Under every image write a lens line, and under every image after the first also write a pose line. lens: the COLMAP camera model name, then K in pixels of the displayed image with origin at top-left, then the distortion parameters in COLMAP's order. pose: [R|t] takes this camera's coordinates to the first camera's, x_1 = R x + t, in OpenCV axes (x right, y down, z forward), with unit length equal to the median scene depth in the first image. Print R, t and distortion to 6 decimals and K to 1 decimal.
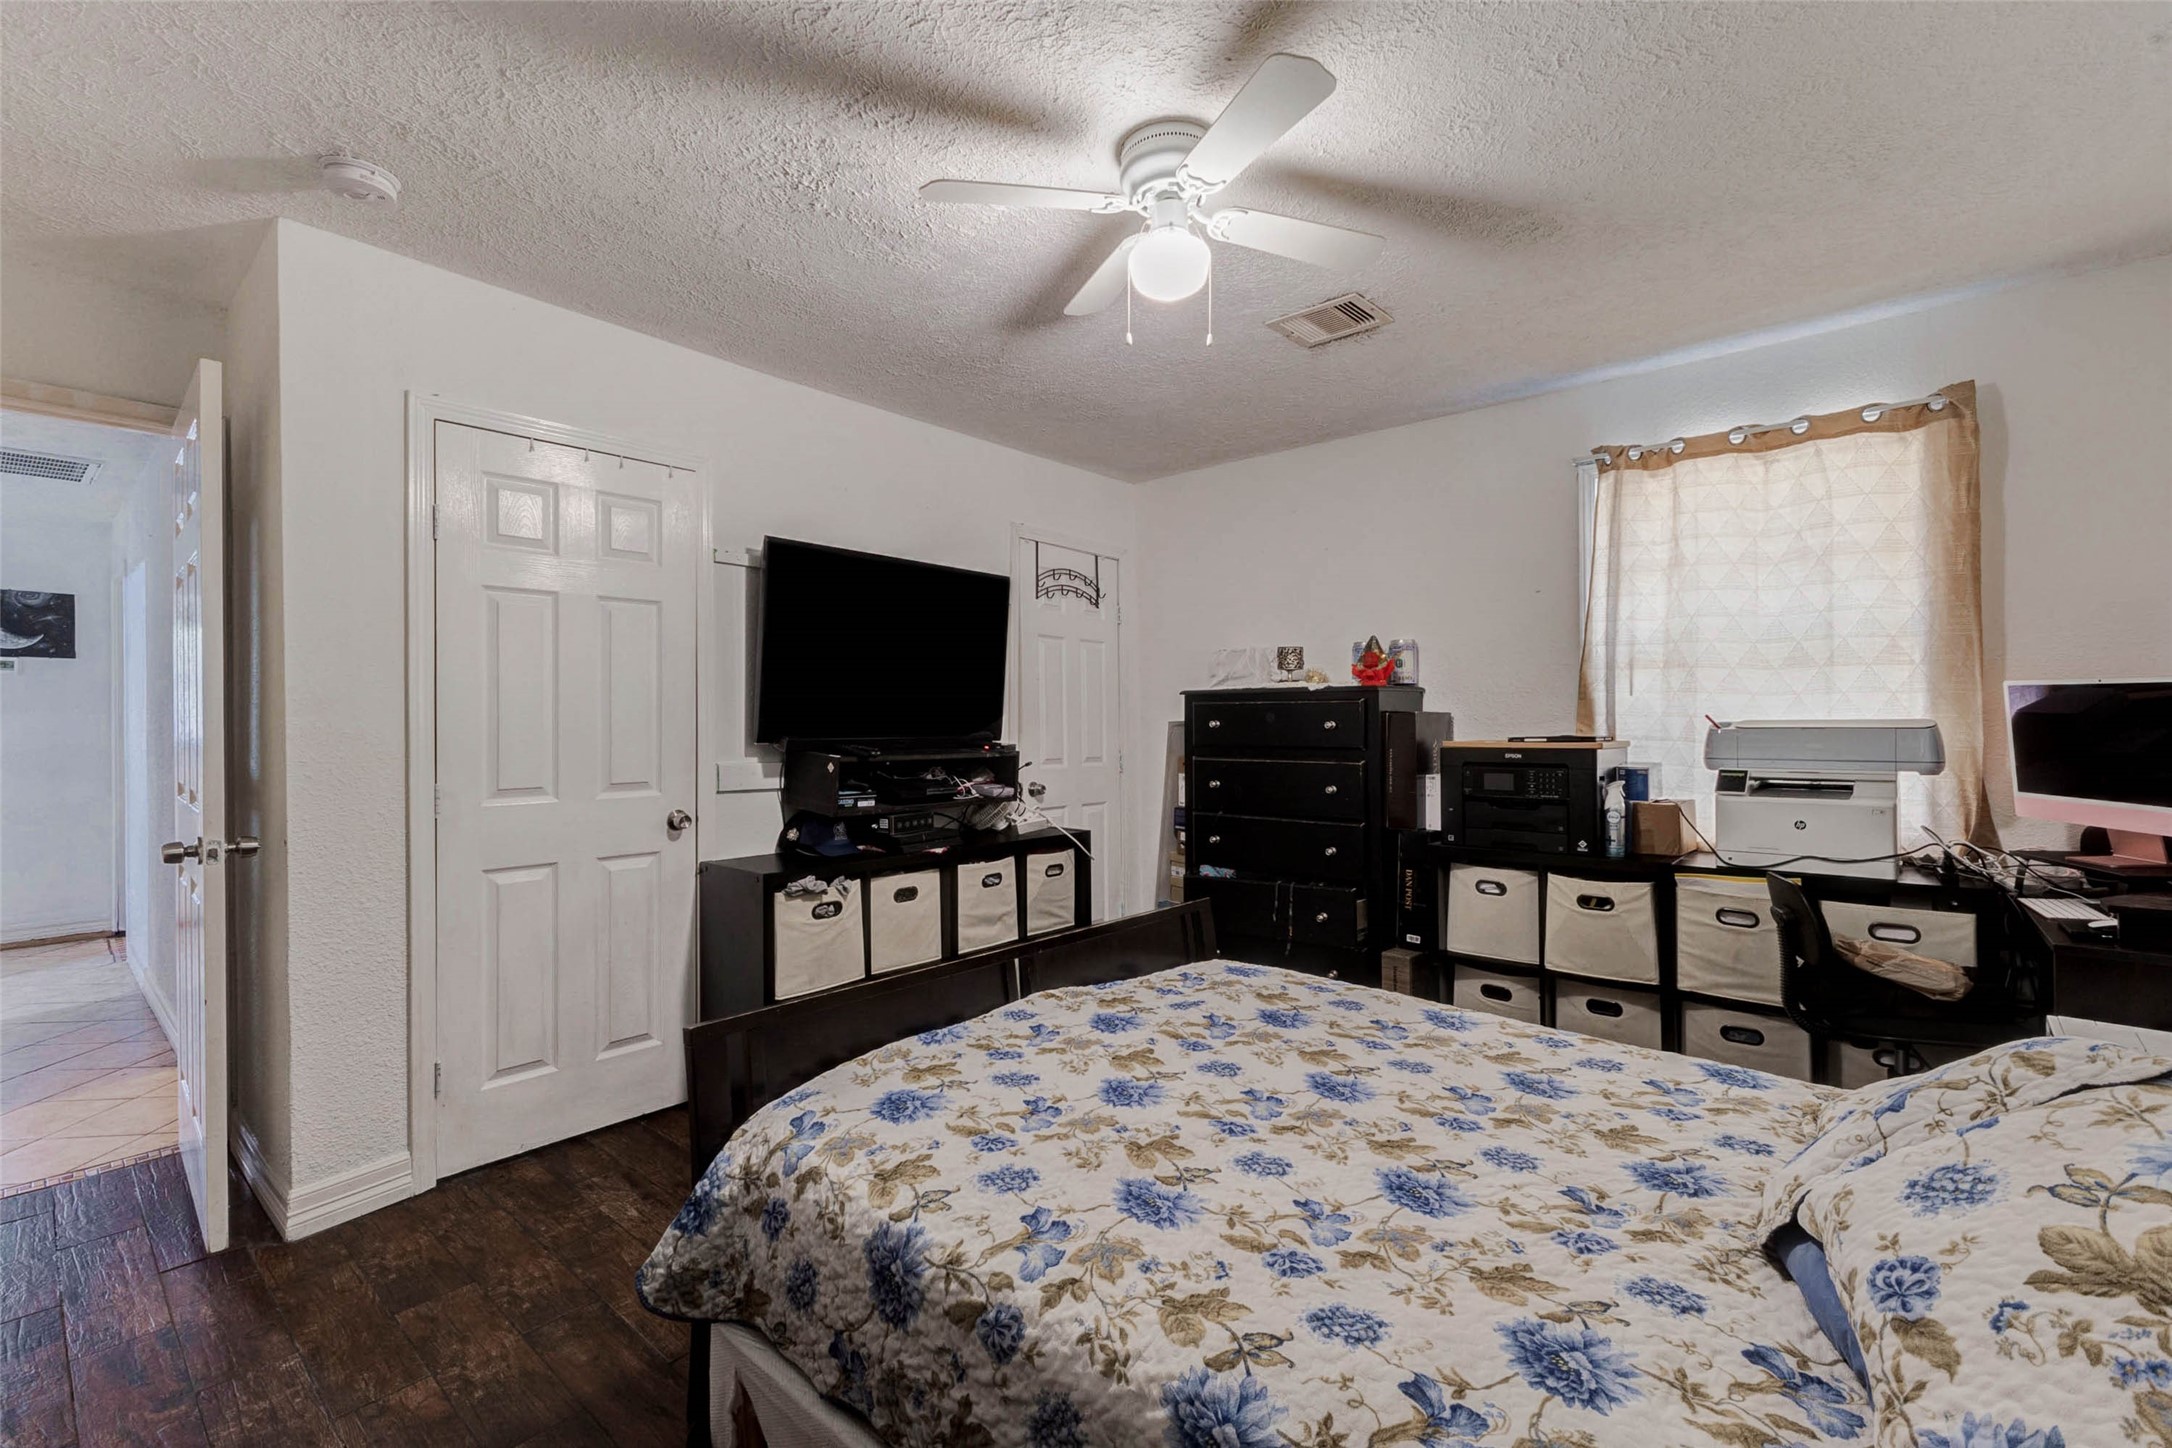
lens RADIAL K [[966.8, 0, 1089.0], [0, 966.8, 717.5], [0, 0, 1]] dist [0.008549, -0.000157]
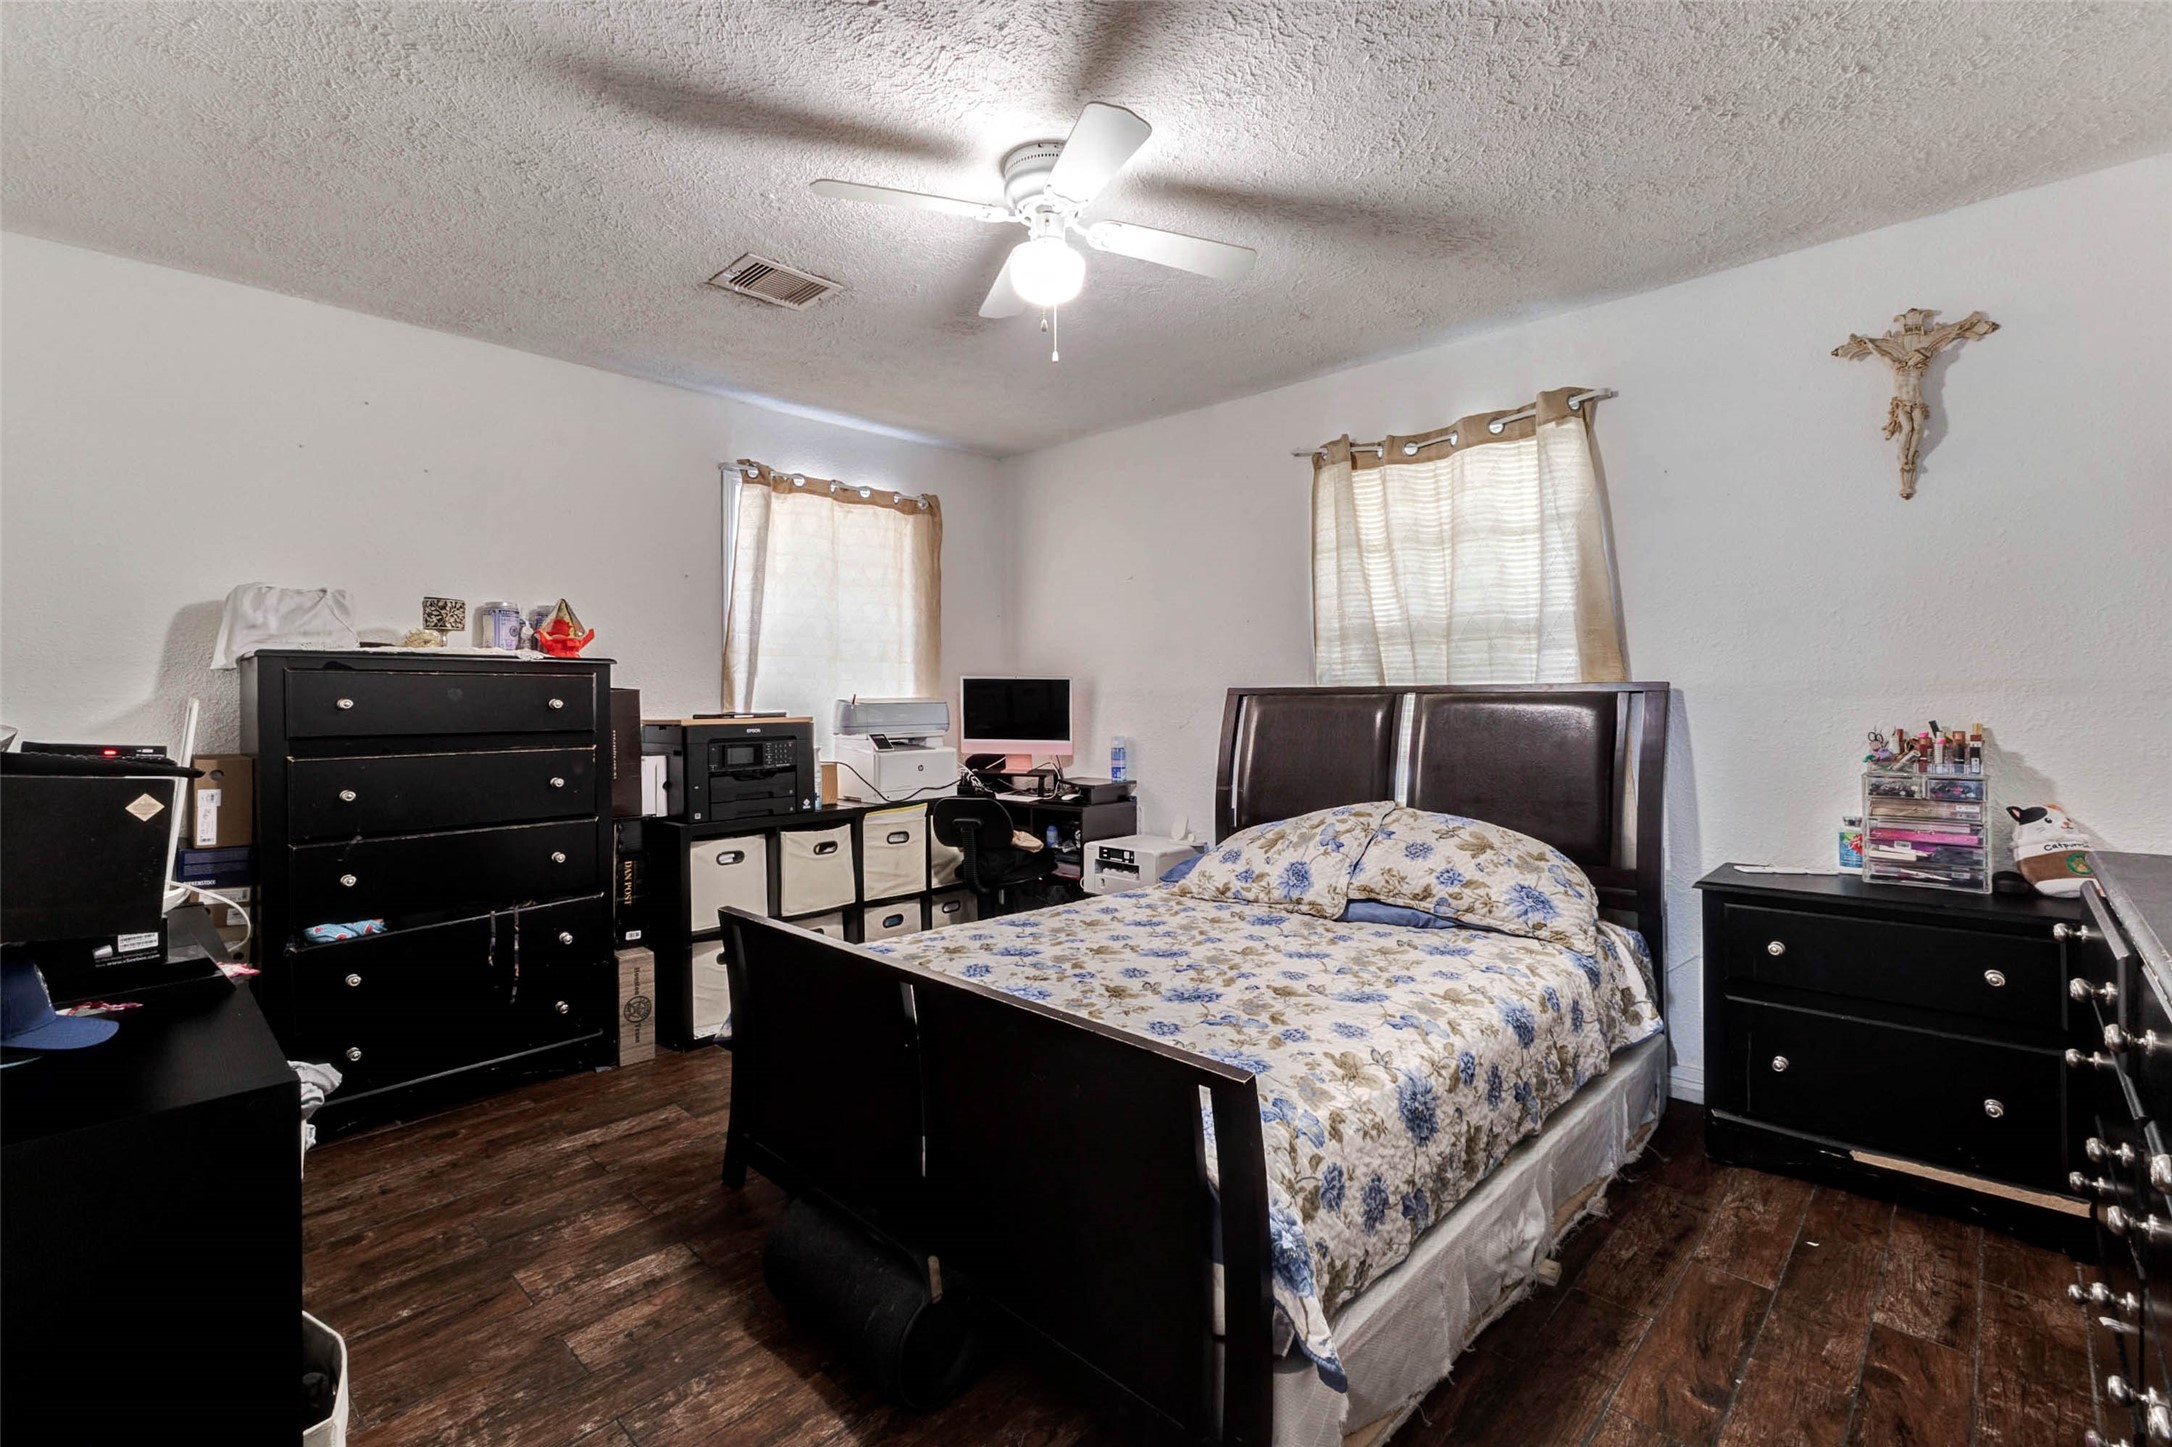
lens RADIAL K [[966.8, 0, 1089.0], [0, 966.8, 717.0], [0, 0, 1]] dist [0.008549, -0.000157]
pose [[0.025392, -0.019075, 0.999496, -0.709331], [0.003672, 0.999813, 0.018987, 0.004841], [-0.999671, 0.003188, 0.025457, 0.655451]]
